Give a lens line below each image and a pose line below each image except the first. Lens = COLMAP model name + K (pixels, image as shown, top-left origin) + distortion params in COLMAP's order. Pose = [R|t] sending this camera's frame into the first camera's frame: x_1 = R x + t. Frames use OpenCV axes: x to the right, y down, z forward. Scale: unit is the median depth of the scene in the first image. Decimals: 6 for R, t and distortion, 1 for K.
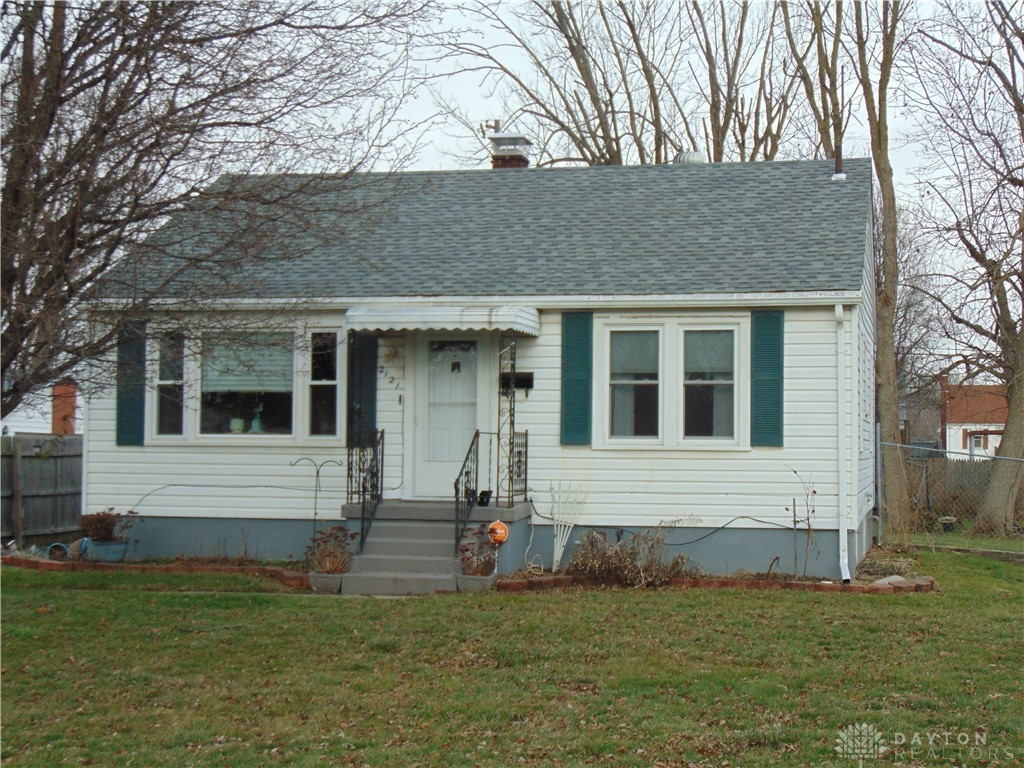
lens RADIAL K [[1749.4, 0, 512.0], [0, 1749.4, 384.0], [0, 0, 1]] dist [0.119799, -0.163778]
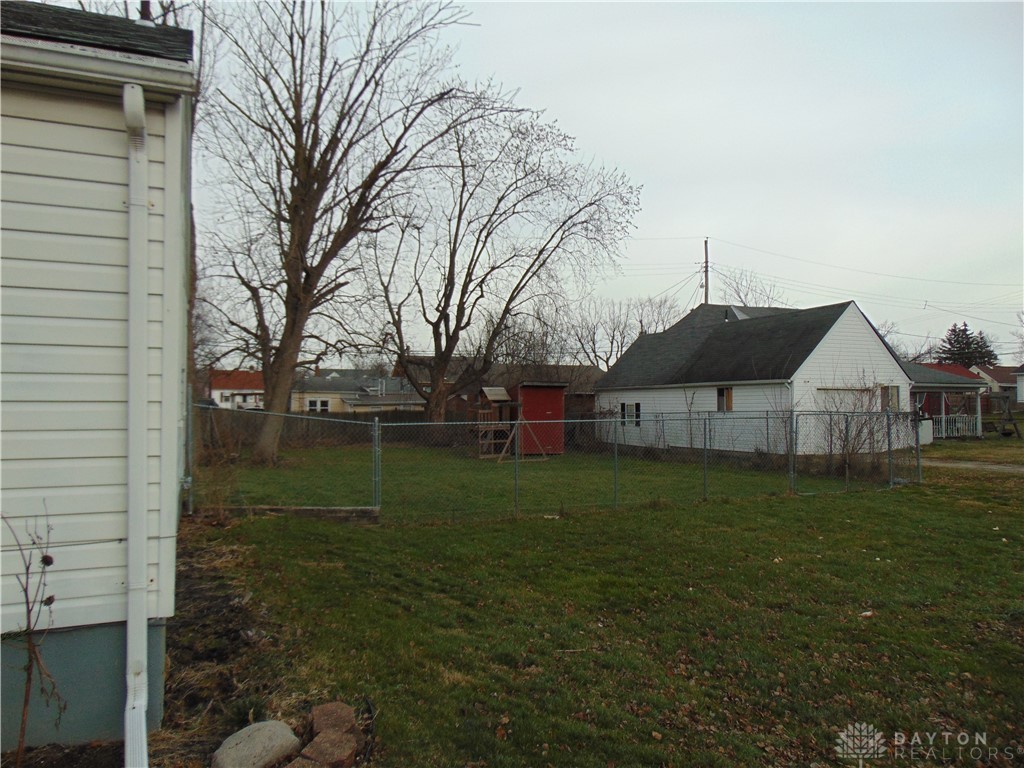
lens RADIAL K [[770.7, 0, 512.0], [0, 770.7, 384.0], [0, 0, 1]] dist [-0.010314, -0.001052]
pose [[0.813373, 0.009447, 0.581665, 0.103278], [-0.017427, 0.999815, 0.008131, 0.015057], [-0.581481, -0.016750, 0.813388, 0.536000]]
